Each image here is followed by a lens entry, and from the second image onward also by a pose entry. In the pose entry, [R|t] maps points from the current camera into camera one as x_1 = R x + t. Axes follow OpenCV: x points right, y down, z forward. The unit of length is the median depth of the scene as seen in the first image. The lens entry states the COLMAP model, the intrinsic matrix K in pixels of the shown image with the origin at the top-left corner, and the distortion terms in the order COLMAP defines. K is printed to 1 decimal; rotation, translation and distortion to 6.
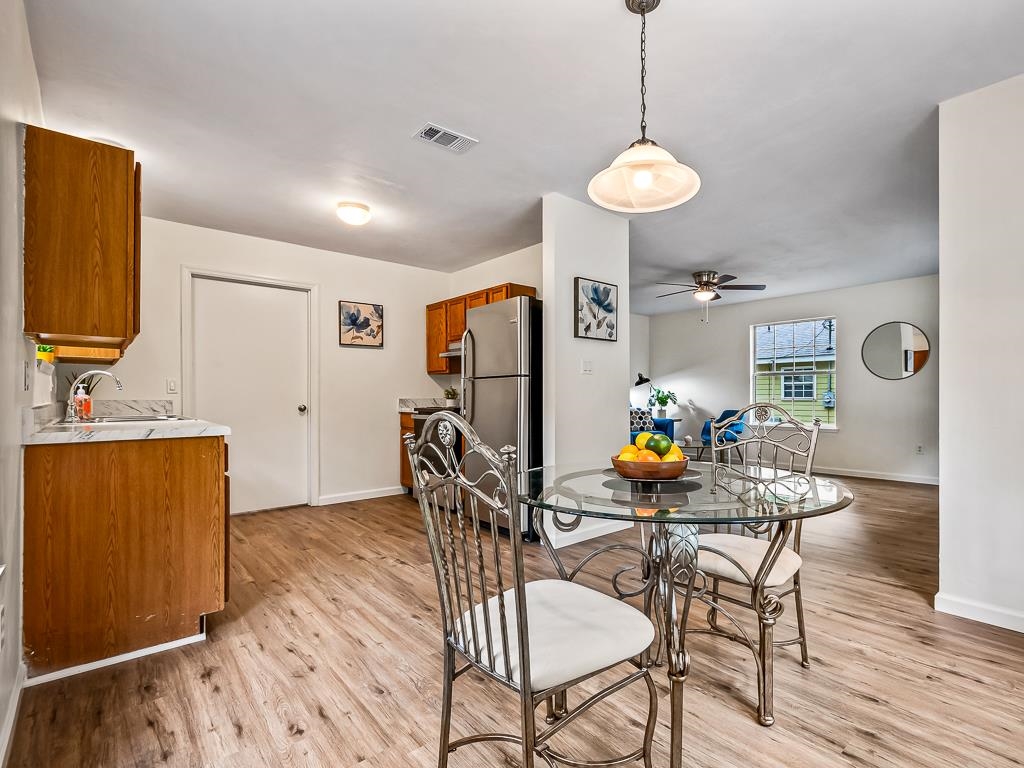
lens RADIAL K [[505.9, 0, 559.8], [0, 505.9, 392.0], [0, 0, 1]] dist [0.004583, 0.000507]
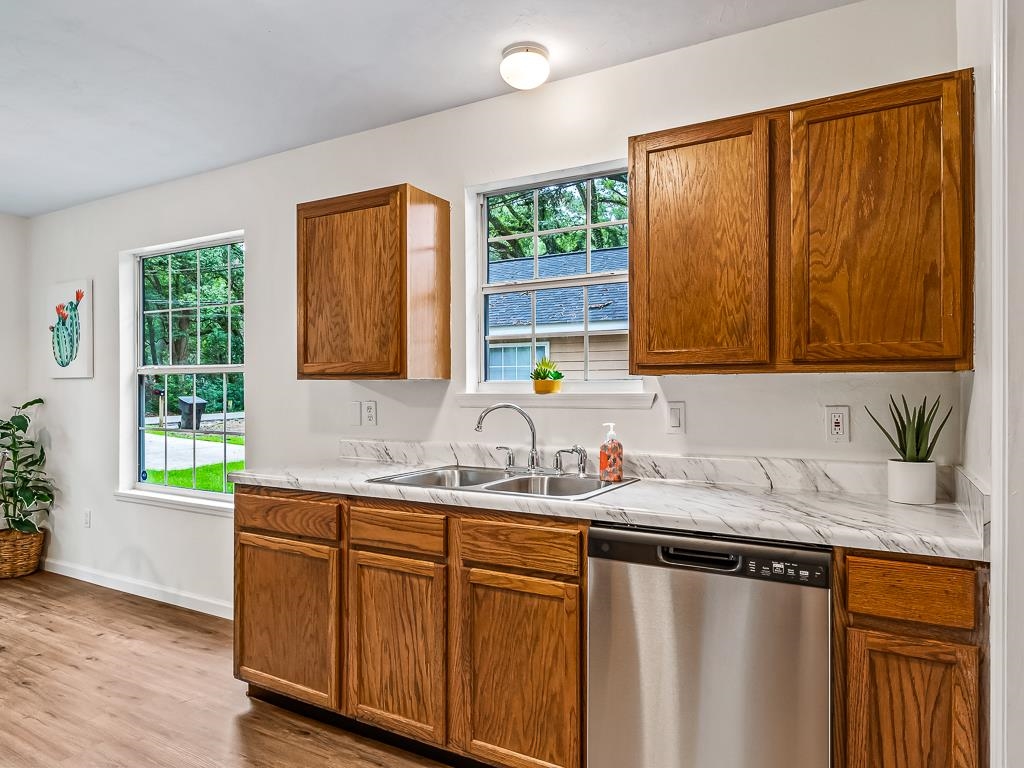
lens RADIAL K [[642.7, 0, 513.3], [0, 642.7, 389.1], [0, 0, 1]] dist [0.002147, 0.000675]
pose [[-0.949719, 0.002430, -0.313094, -0.531138], [0.003849, 0.999985, -0.003916, -0.049065], [0.313079, -0.004924, -0.949714, 1.529965]]
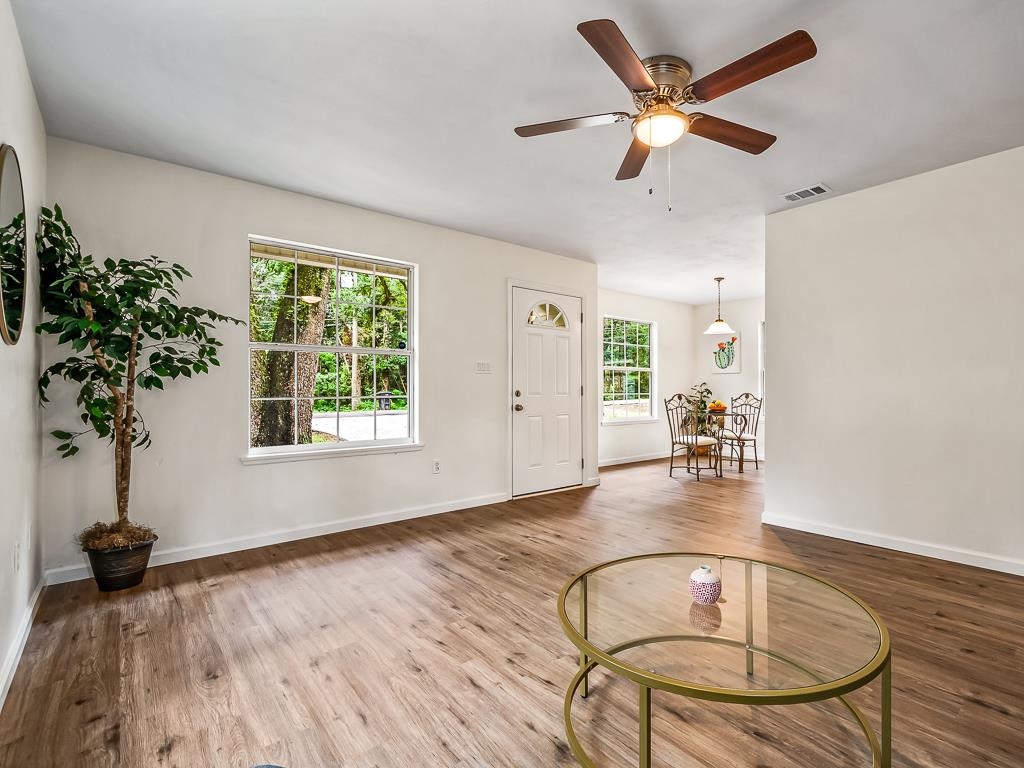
lens RADIAL K [[500.3, 0, 581.4], [0, 500.3, 386.2], [0, 0, 1]] dist [0.003992, 0.000275]
pose [[-0.999987, 0.003700, -0.003626, 0.619333], [0.003743, 0.999921, -0.012000, 0.008677], [0.003581, -0.012013, -0.999921, 2.433805]]
